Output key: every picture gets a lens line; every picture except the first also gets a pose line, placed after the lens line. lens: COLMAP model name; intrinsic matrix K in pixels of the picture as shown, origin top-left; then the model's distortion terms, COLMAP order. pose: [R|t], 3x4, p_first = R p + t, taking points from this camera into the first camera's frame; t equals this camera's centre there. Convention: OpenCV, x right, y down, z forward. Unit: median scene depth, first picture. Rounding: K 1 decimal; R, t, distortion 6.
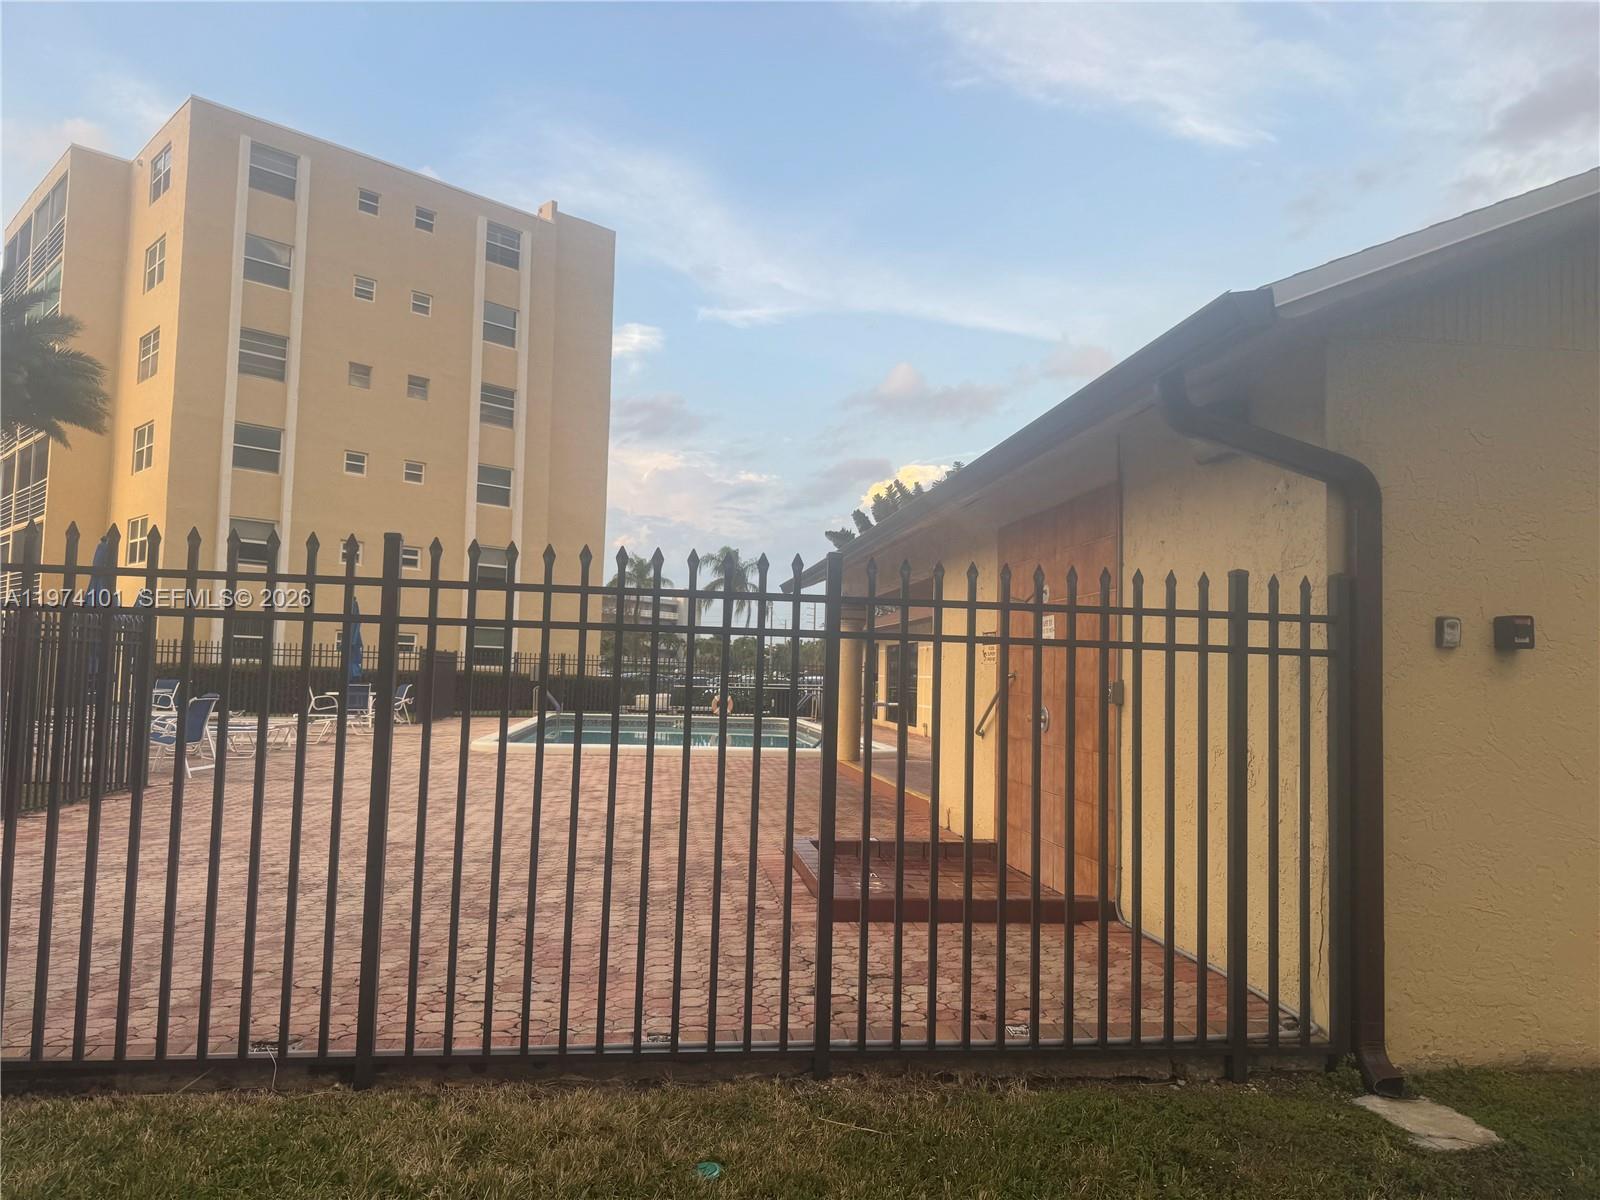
lens RADIAL K [[1235.2, 0, 808.4], [0, 1235.2, 599.0], [0, 0, 1]] dist [0.122731, -0.084009]
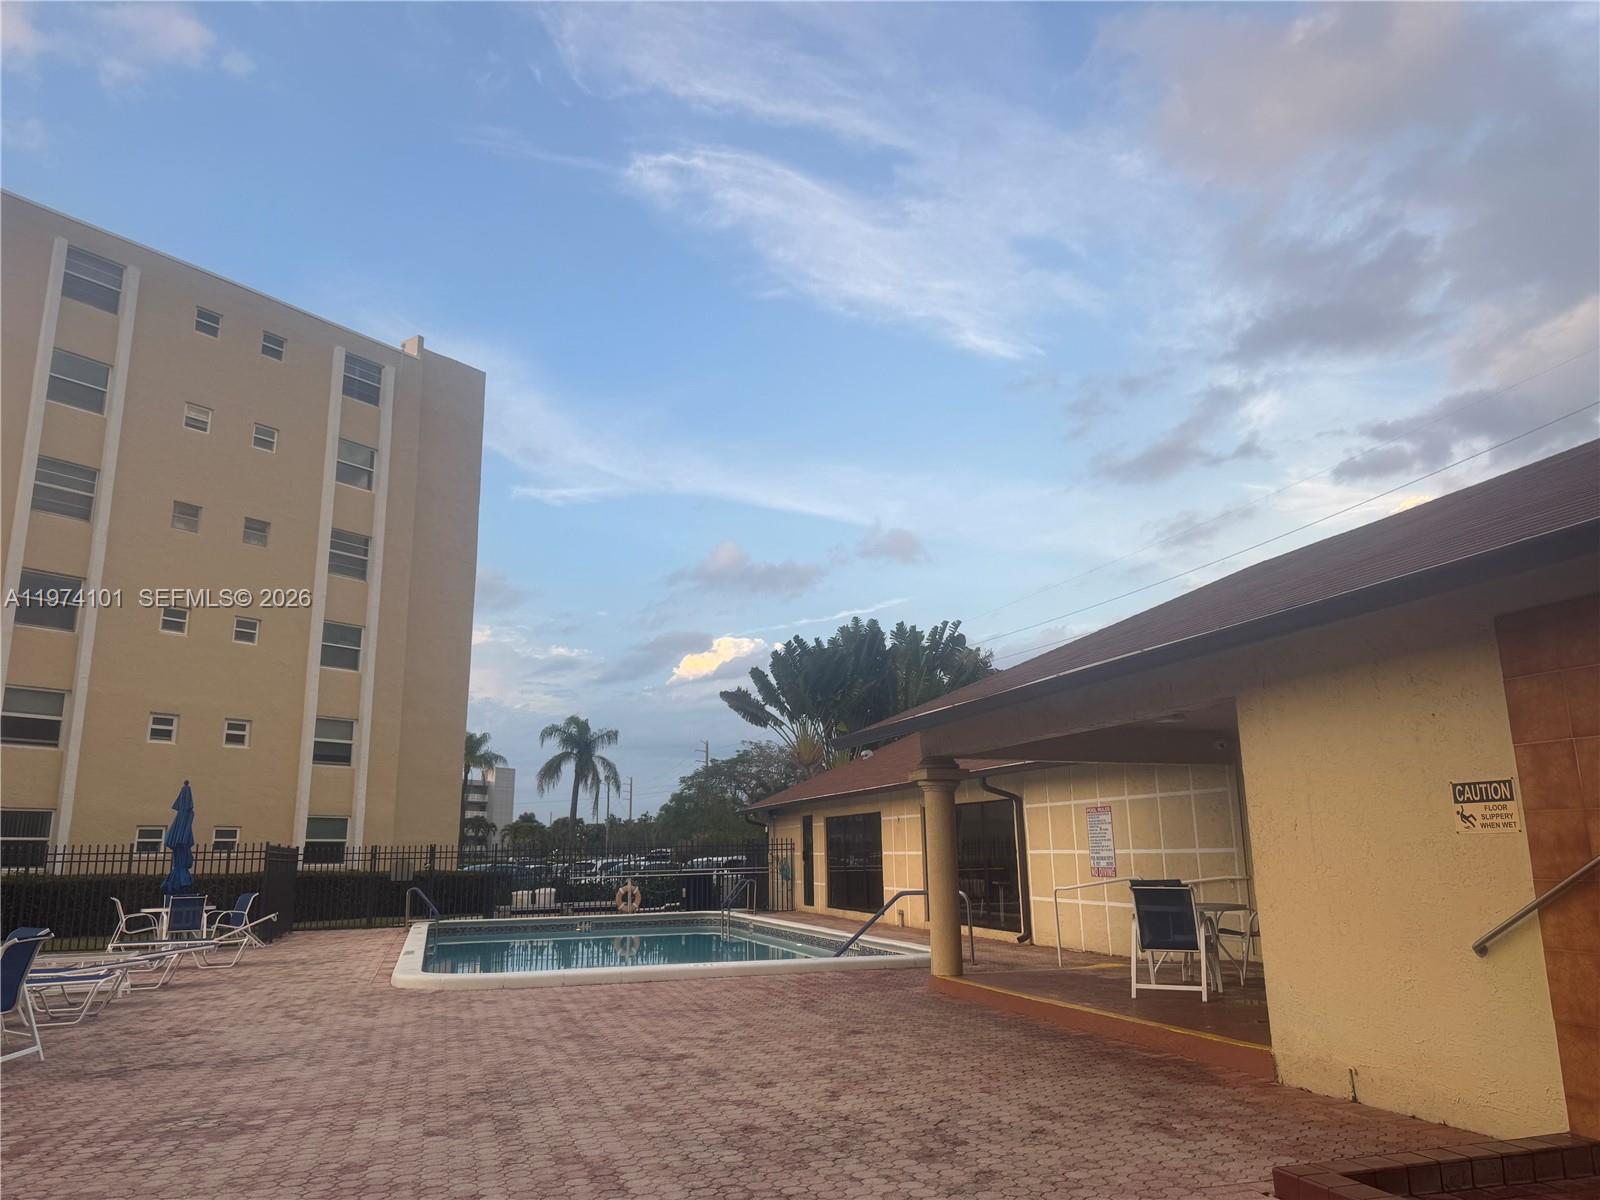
lens RADIAL K [[1140.2, 0, 801.8], [0, 1140.2, 604.1], [0, 0, 1]] dist [0.070343, -0.088262]
pose [[0.982301, -0.006954, 0.187179, -0.091174], [0.034946, 0.988569, -0.146664, 0.006877], [-0.184019, 0.150610, 0.971315, 0.172886]]
